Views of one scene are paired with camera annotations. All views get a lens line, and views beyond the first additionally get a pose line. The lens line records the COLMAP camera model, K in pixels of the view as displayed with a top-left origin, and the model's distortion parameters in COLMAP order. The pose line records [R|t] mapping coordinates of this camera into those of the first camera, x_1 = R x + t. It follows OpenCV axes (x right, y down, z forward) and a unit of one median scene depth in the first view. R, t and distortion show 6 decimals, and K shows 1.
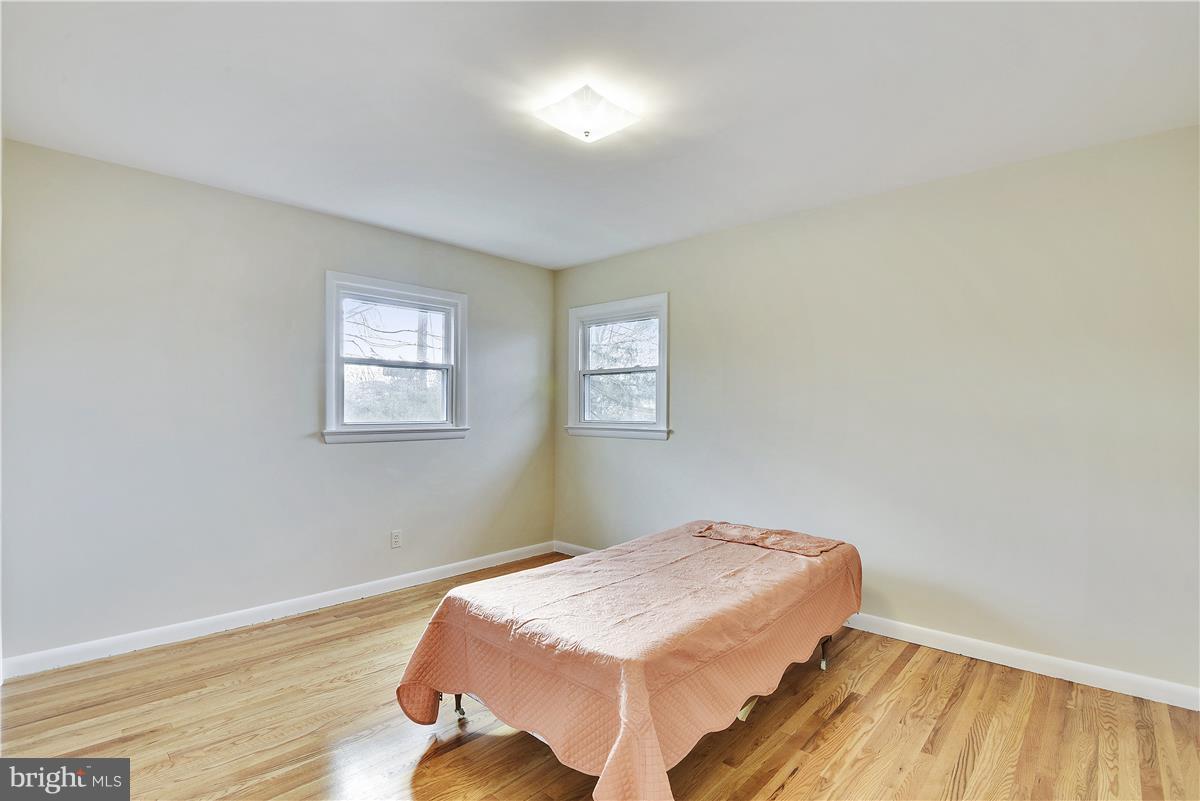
lens RADIAL K [[560.9, 0, 605.5], [0, 560.9, 415.5], [0, 0, 1]] dist [0.000337, -0.000786]
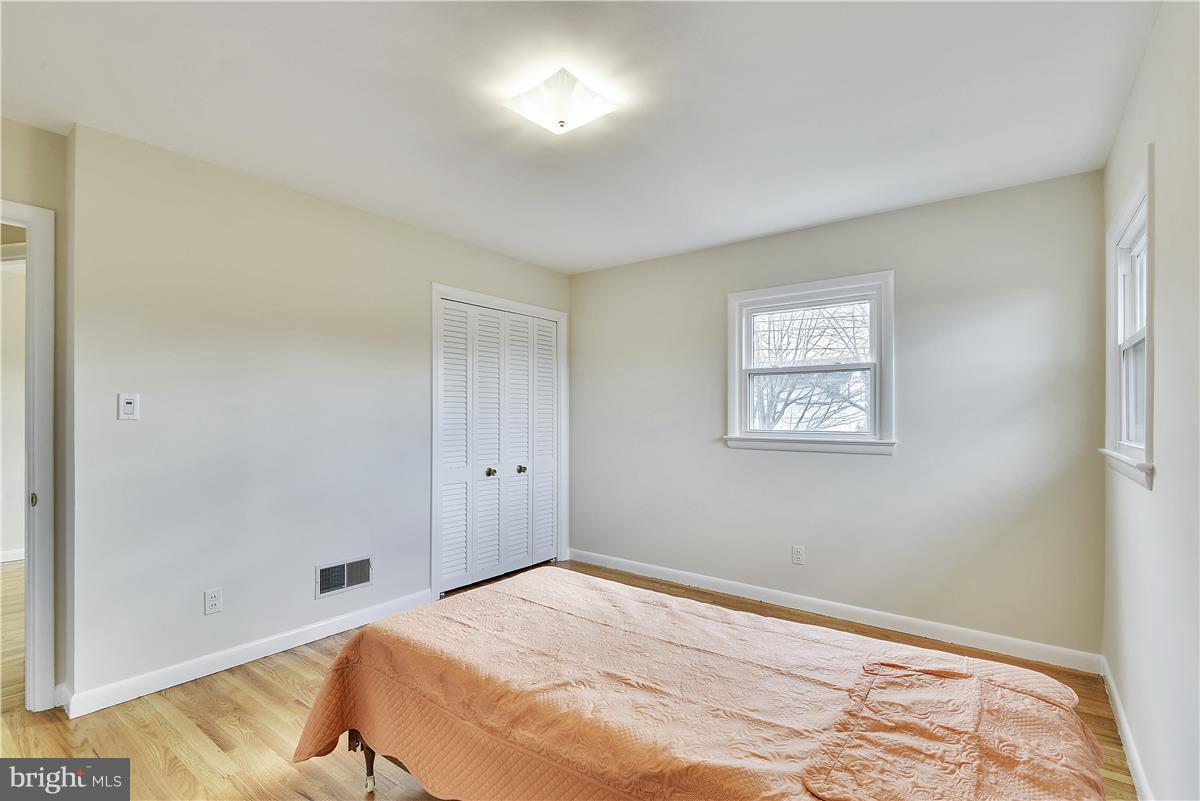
lens RADIAL K [[560.9, 0, 605.5], [0, 560.9, 415.5], [0, 0, 1]] dist [0.000337, -0.000786]
pose [[0.081430, -0.007314, -0.996652, 0.611197], [-0.015084, 0.999849, -0.008570, -0.001956], [0.996565, 0.015732, 0.081308, 0.671998]]
